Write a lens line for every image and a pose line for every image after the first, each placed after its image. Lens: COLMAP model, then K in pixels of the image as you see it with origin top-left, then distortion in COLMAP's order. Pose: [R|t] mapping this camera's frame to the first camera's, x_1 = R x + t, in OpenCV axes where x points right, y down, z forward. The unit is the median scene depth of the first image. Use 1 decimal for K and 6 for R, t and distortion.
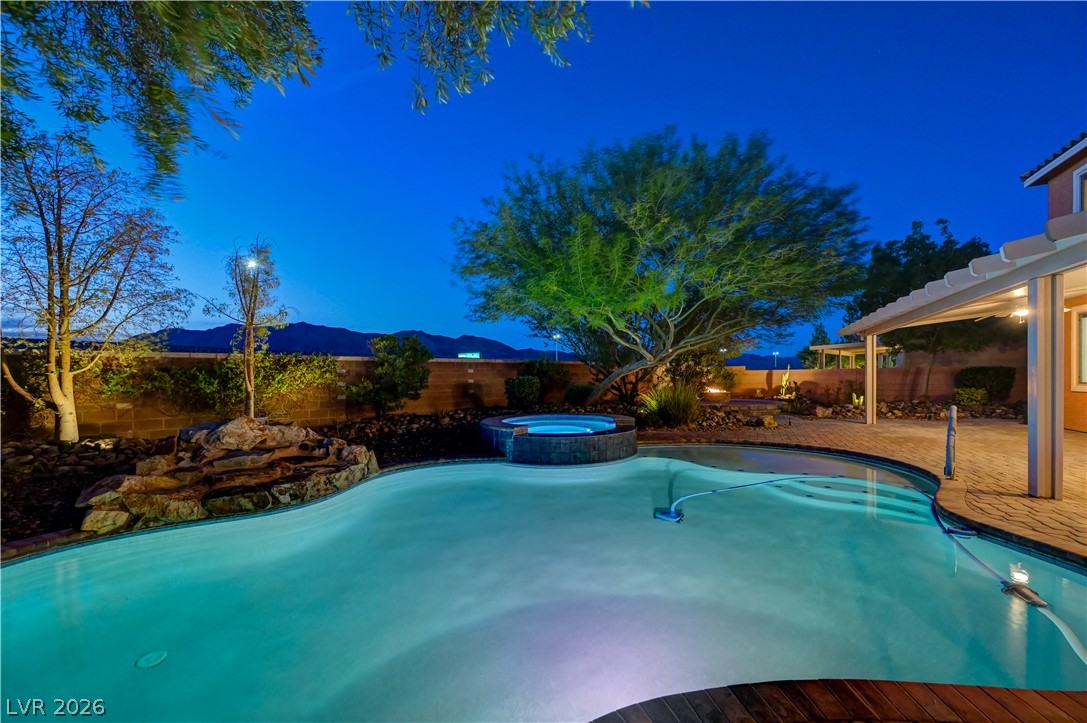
lens RADIAL K [[446.3, 0, 549.0], [0, 446.3, 372.8], [0, 0, 1]] dist [-0.000995, -0.000349]
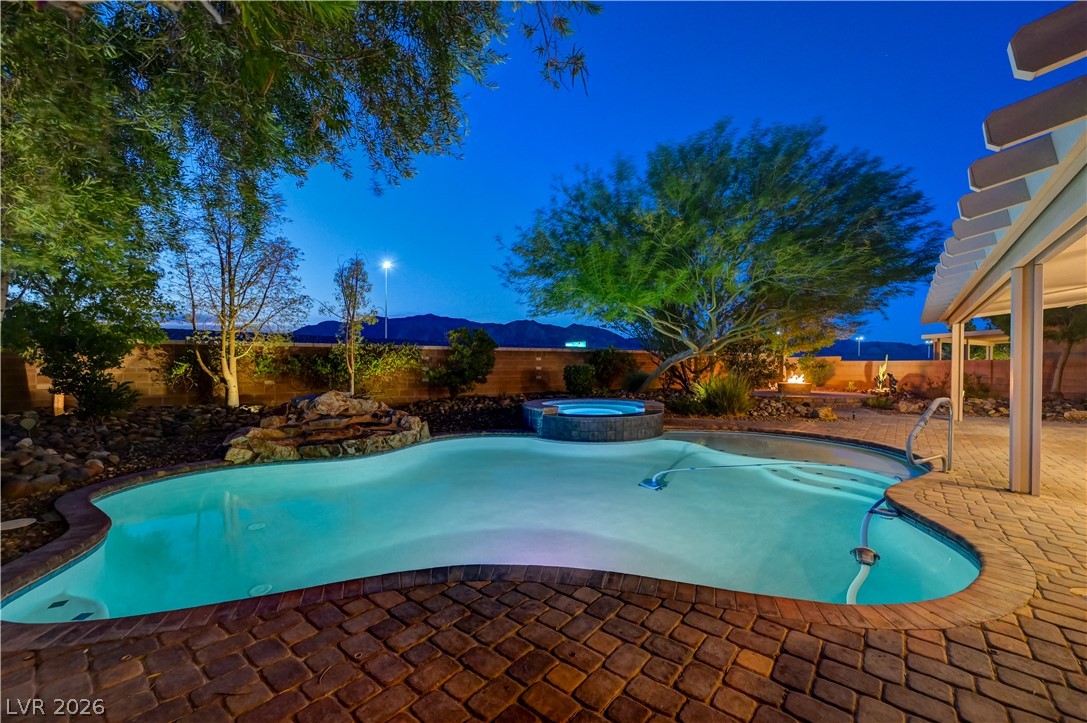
lens RADIAL K [[436.8, 0, 543.5], [0, 436.8, 361.5], [0, 0, 1]] dist [-0.000006, -0.000040]
pose [[0.971722, 0.009567, -0.235934, 0.192116], [-0.009396, 0.999954, 0.001848, 0.000330], [0.235941, 0.000421, 0.971767, -0.106687]]
